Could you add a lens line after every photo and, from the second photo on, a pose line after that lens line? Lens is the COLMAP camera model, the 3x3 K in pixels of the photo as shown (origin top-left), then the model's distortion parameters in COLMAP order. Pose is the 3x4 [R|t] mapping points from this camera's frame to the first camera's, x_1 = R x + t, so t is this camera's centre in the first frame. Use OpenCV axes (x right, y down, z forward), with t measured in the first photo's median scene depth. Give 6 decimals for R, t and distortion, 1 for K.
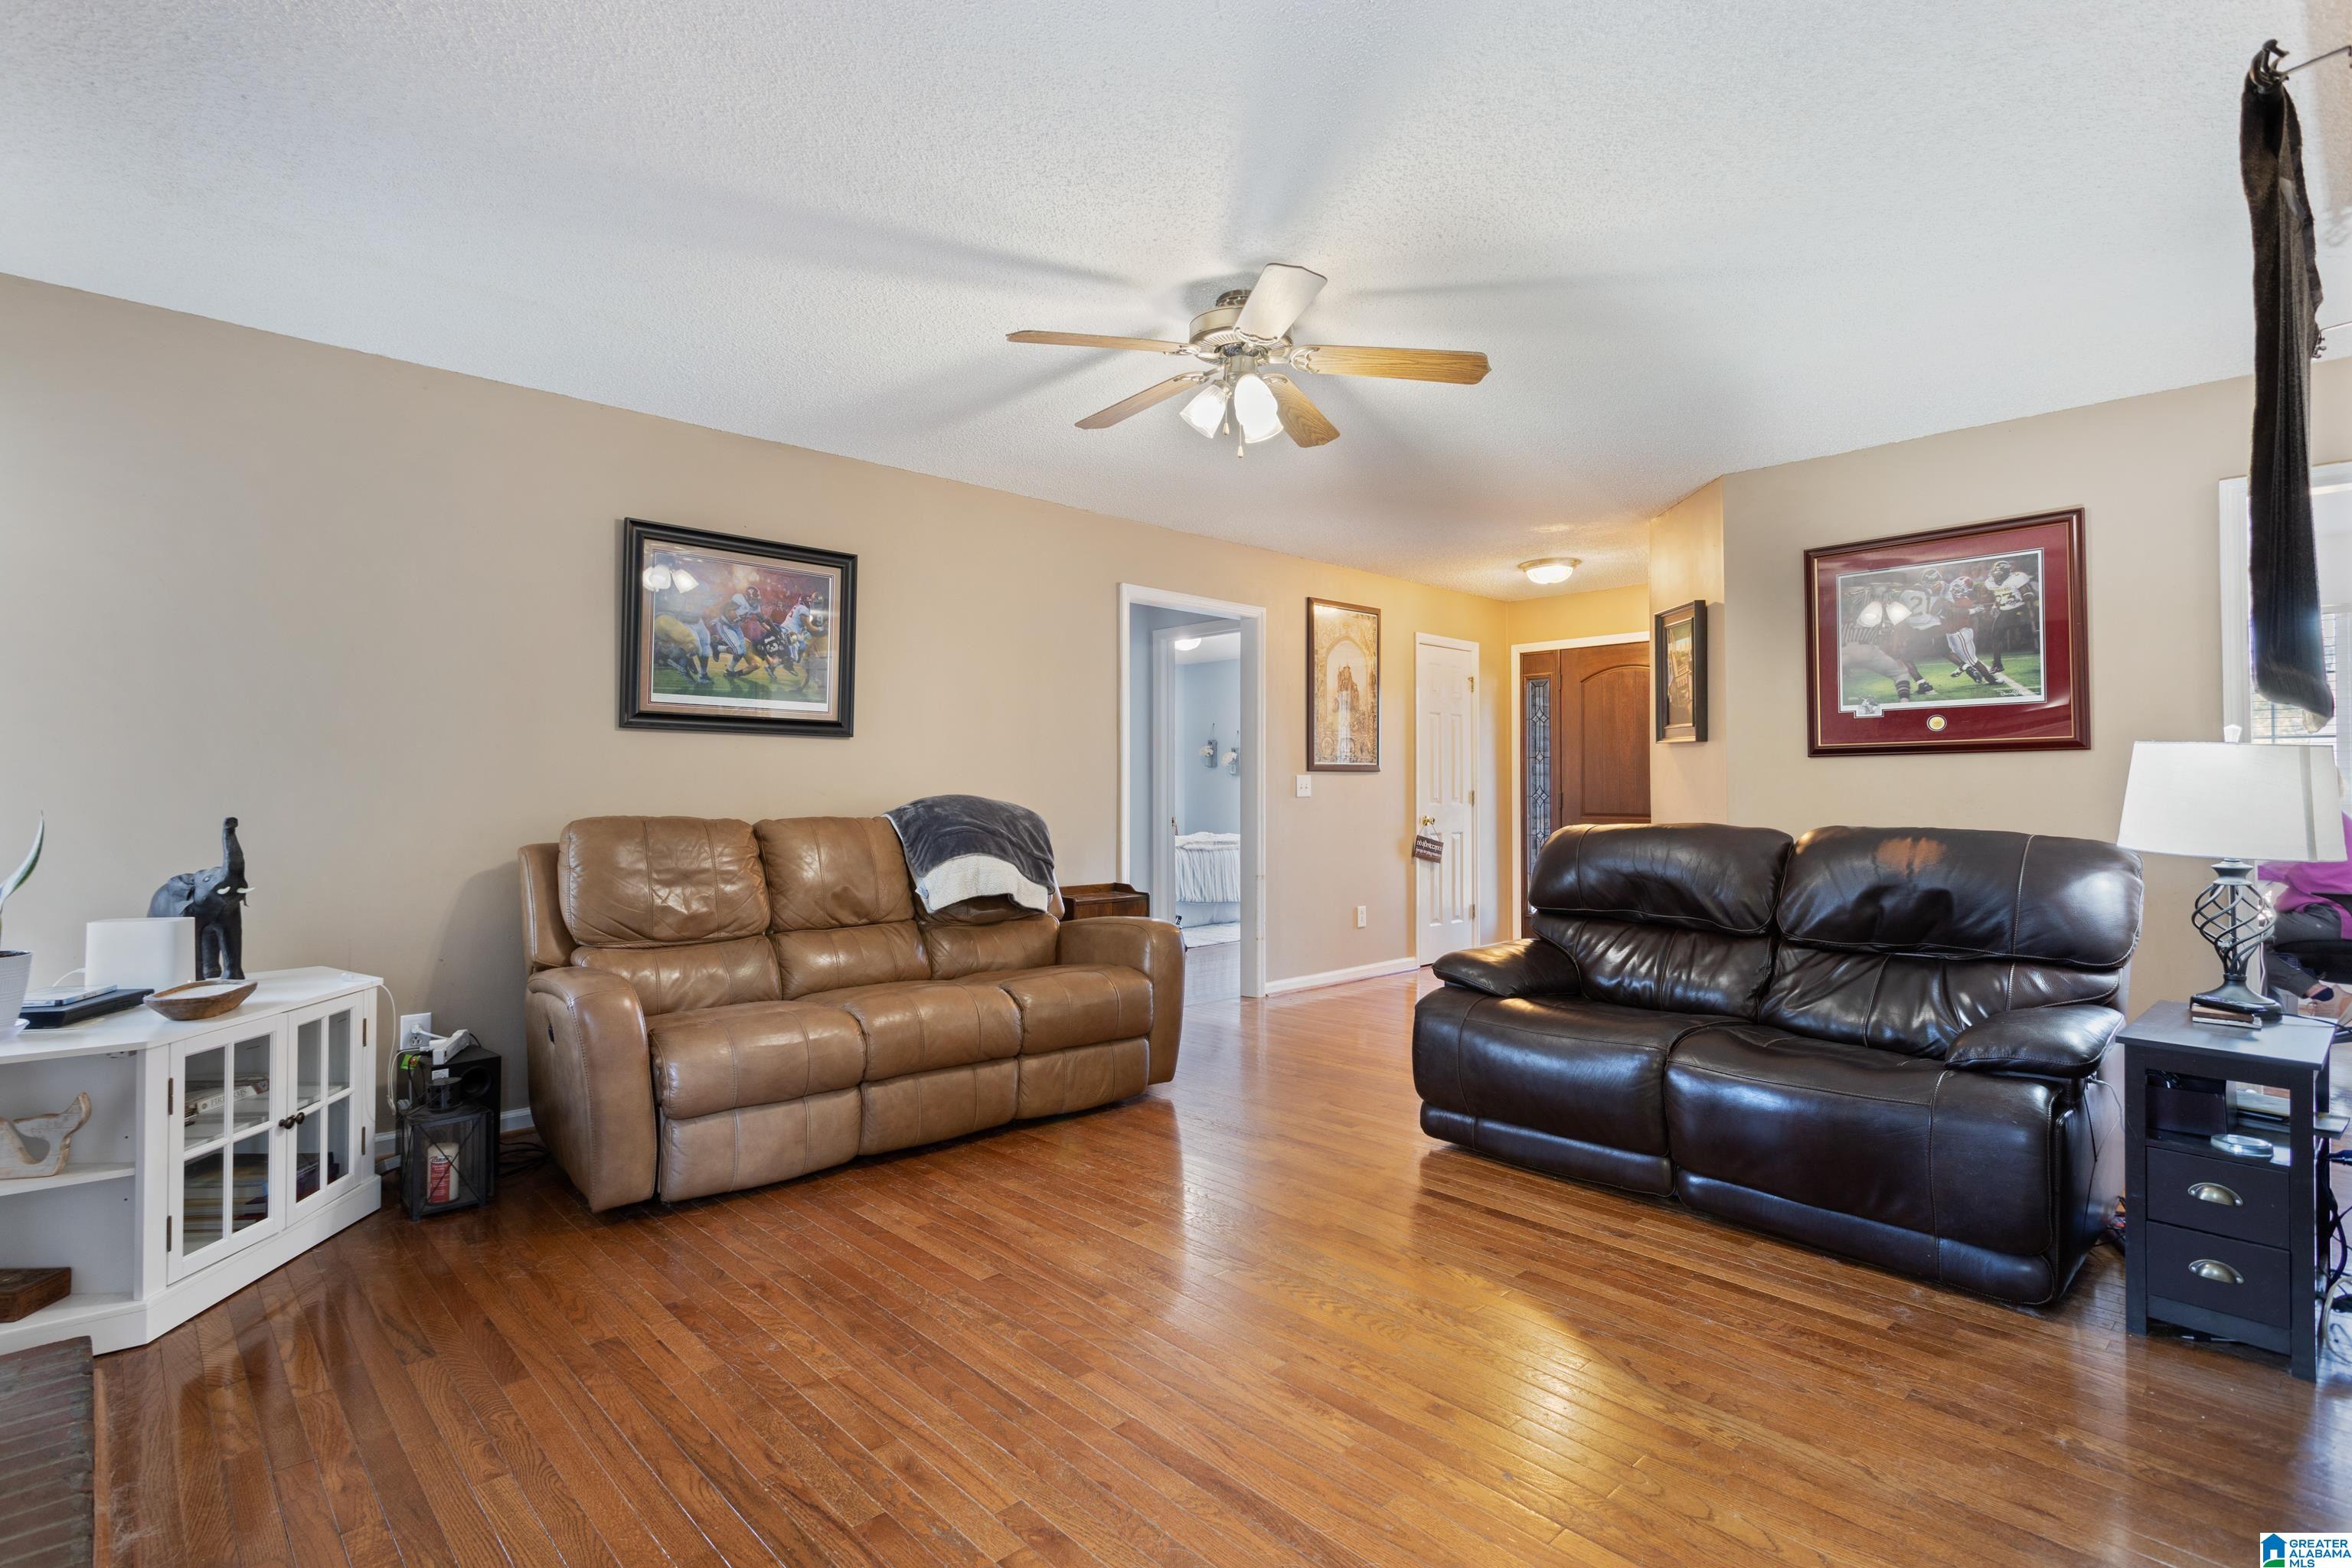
lens RADIAL K [[1133.5, 0, 1158.2], [0, 1133.5, 759.8], [0, 0, 1]] dist [0.005748, 0.000429]
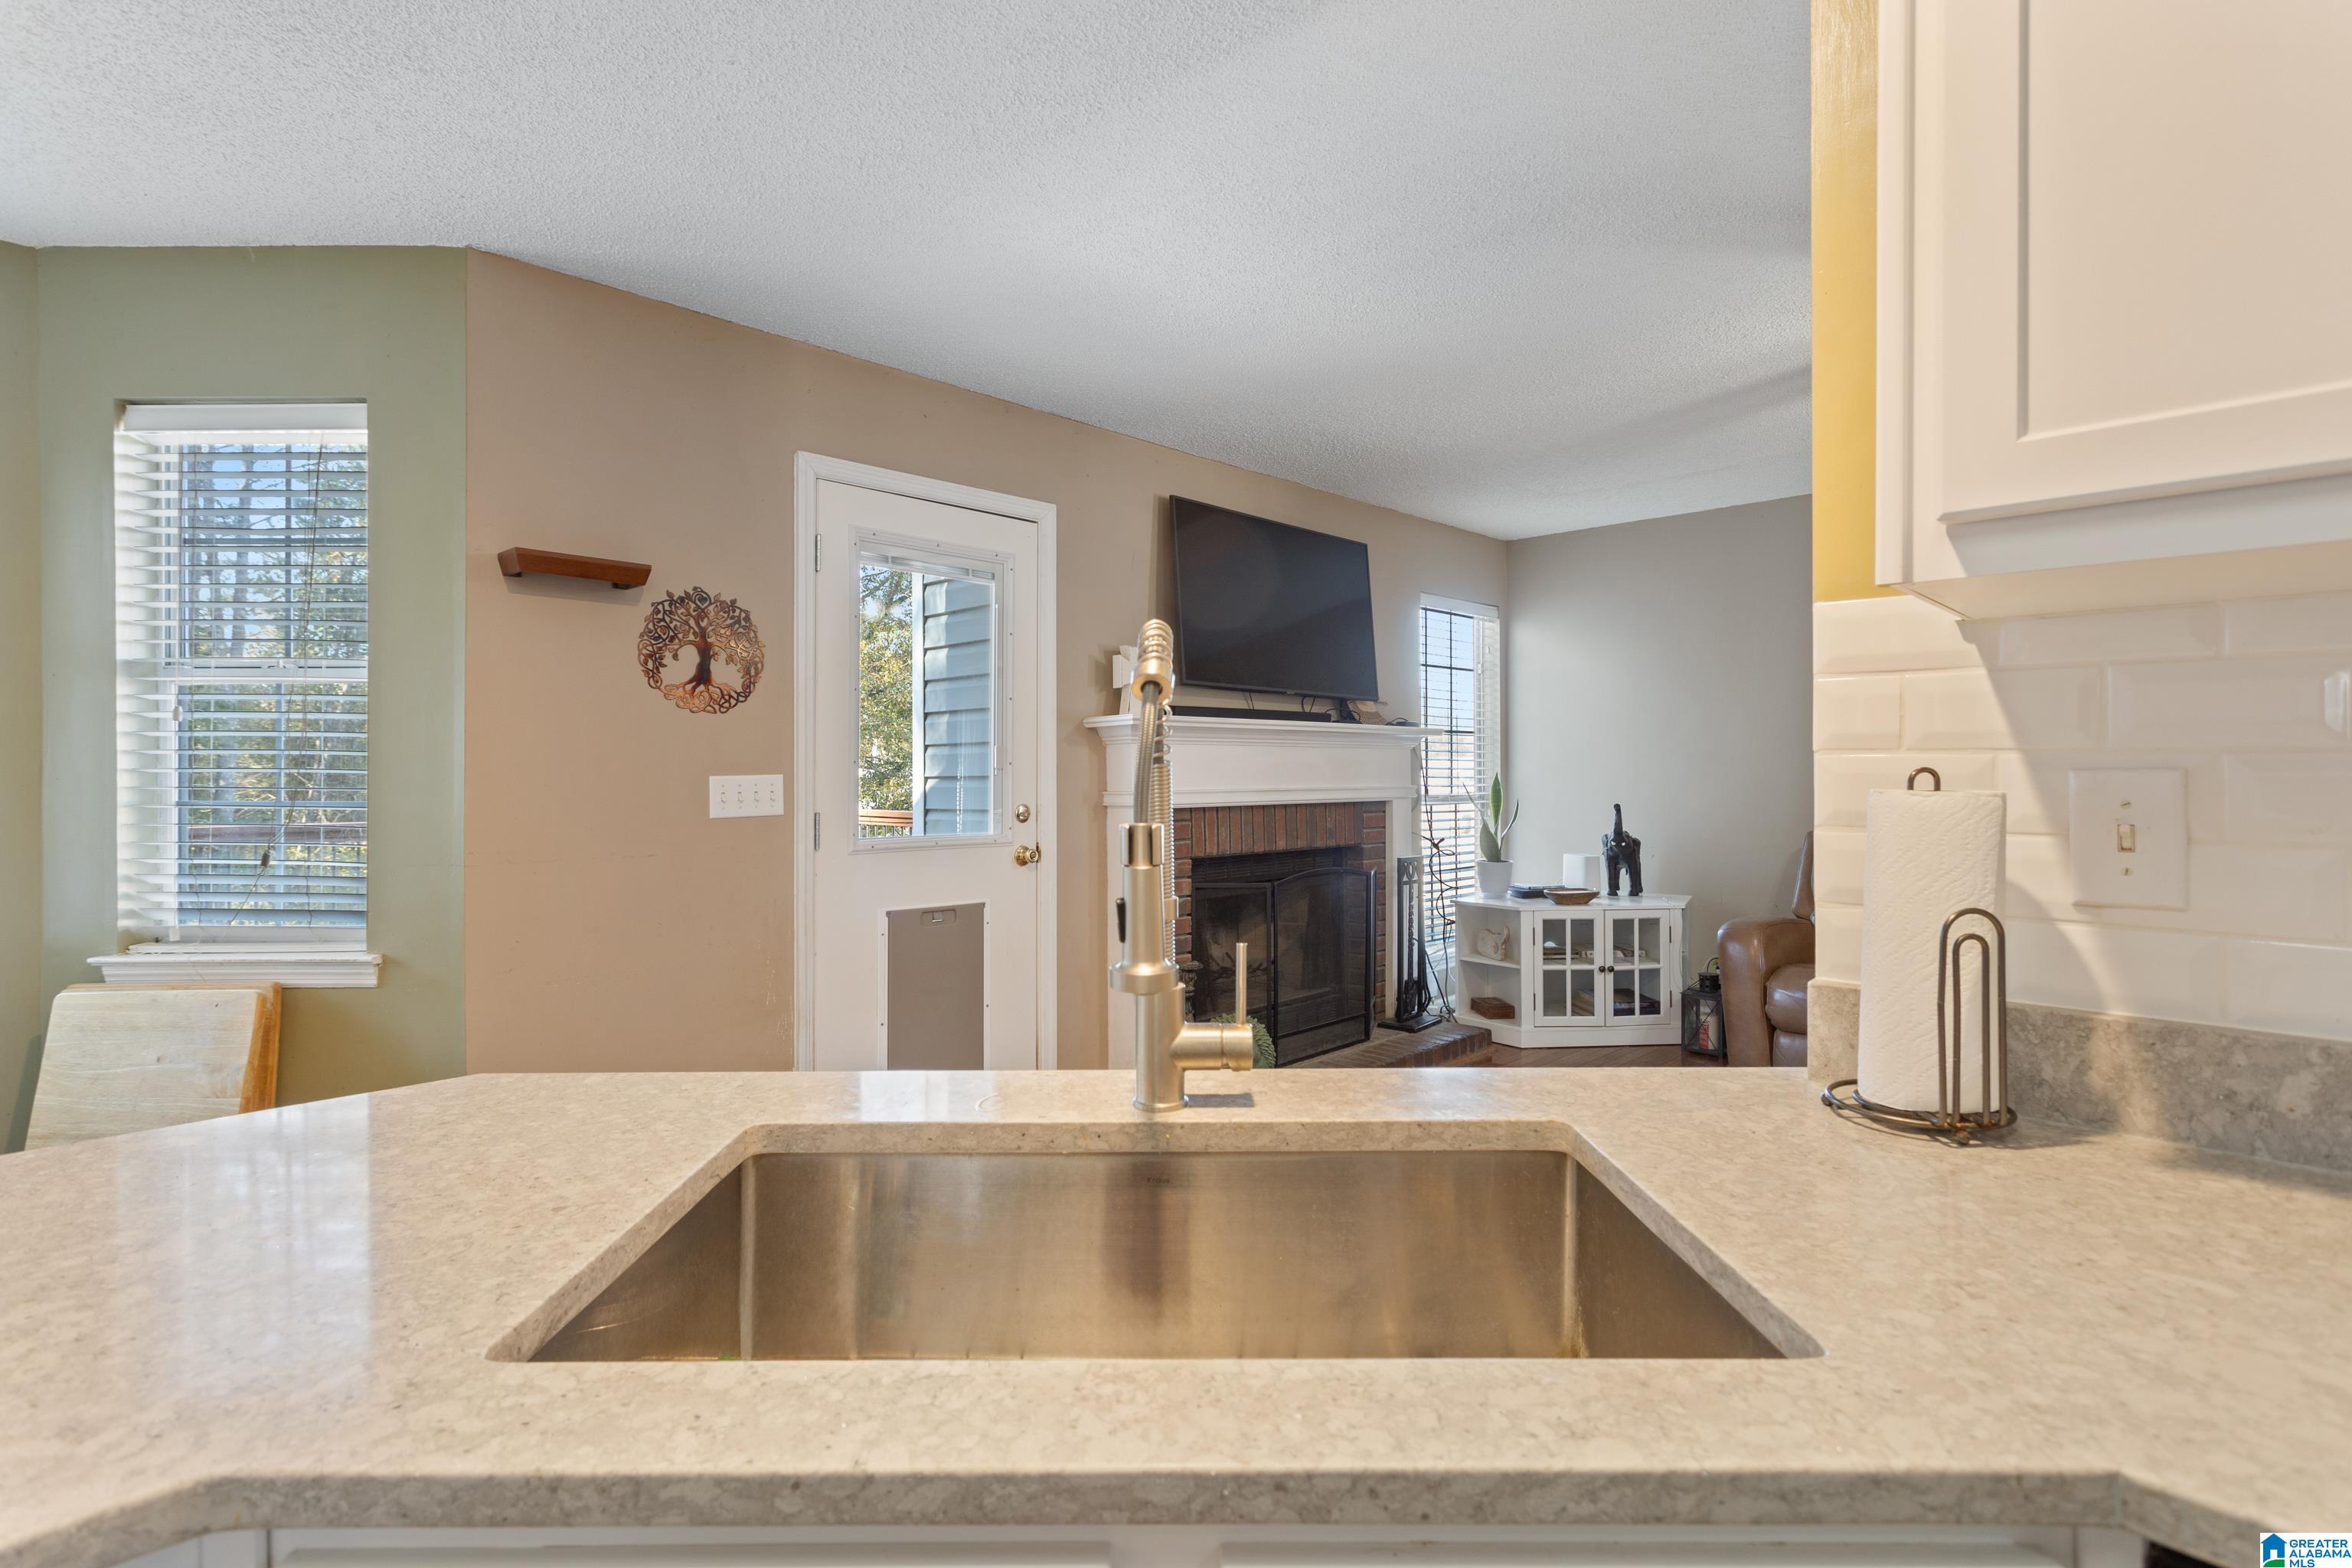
lens RADIAL K [[1133.5, 0, 1158.2], [0, 1133.5, 759.8], [0, 0, 1]] dist [0.005748, 0.000429]
pose [[0.042415, -0.013254, -0.999012, 1.086977], [0.027858, 0.999539, -0.012078, -0.016821], [0.998712, -0.027319, 0.042764, 0.230643]]
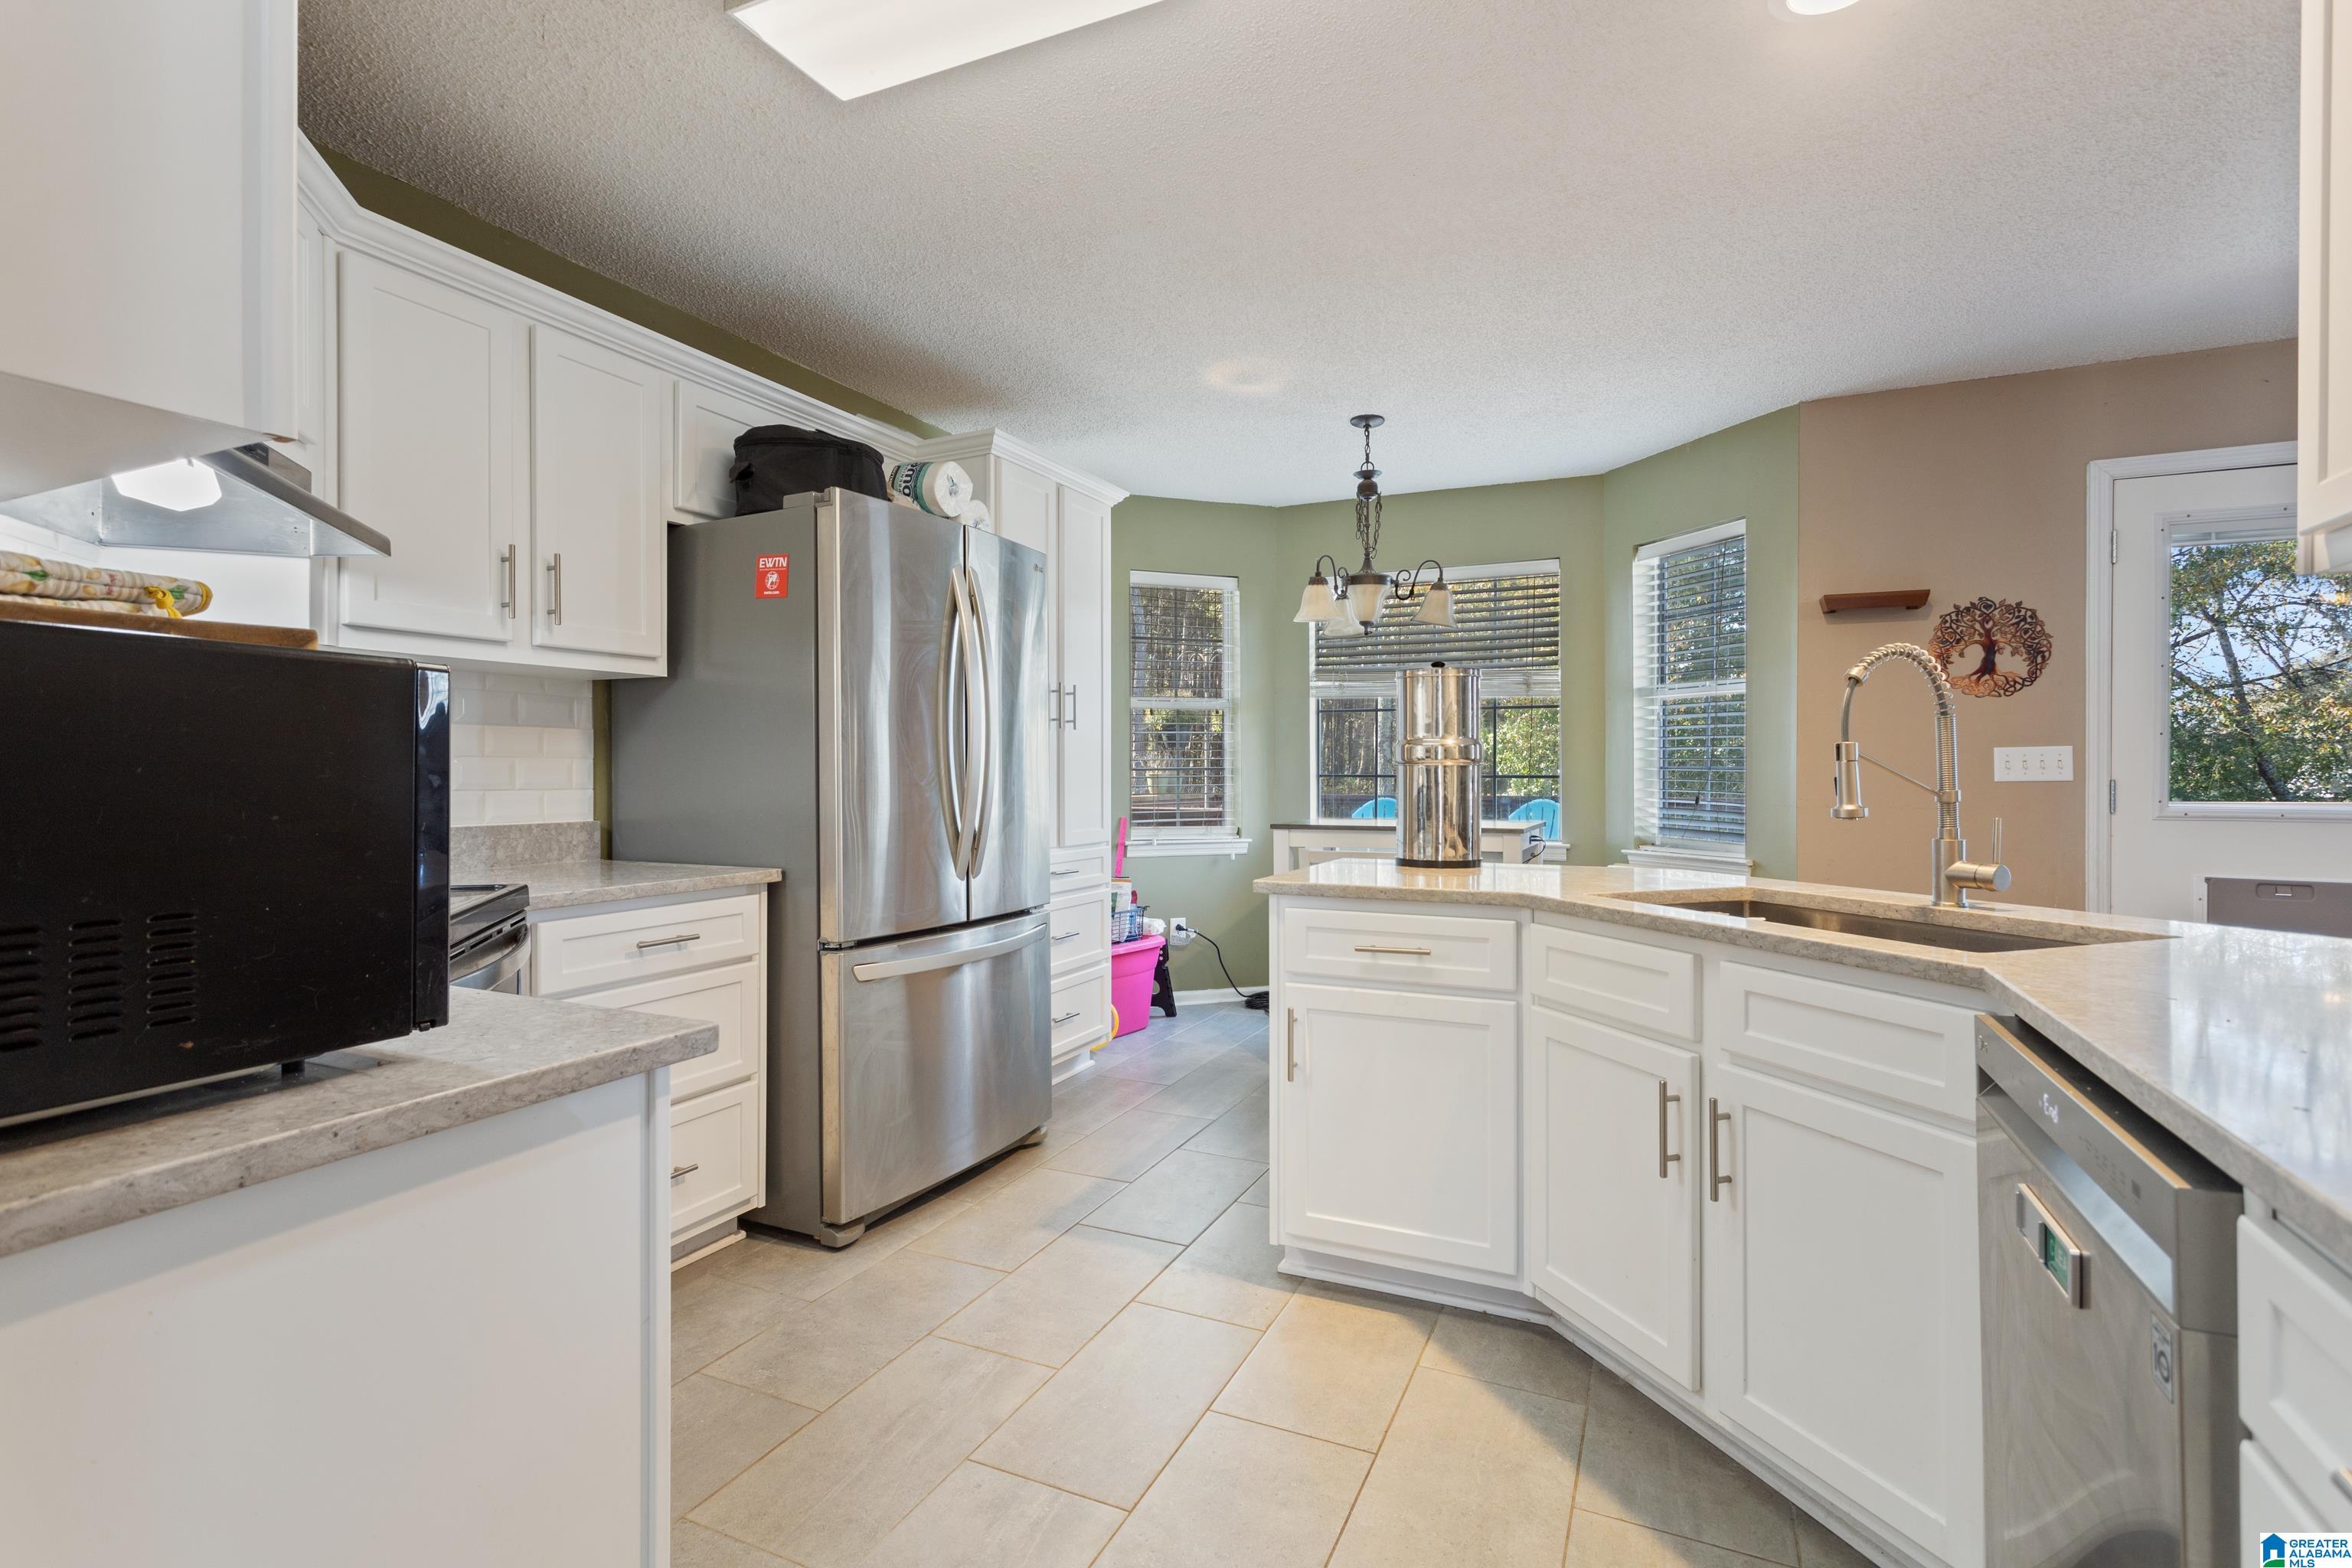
lens RADIAL K [[1070.9, 0, 1179.6], [0, 1070.9, 776.1], [0, 0, 1]] dist [-0.000296, -0.000285]
pose [[-0.923918, -0.001167, -0.382589, 1.392023], [0.007021, 0.999775, -0.020003, 0.029826], [0.382527, -0.021167, -0.923702, 0.687547]]
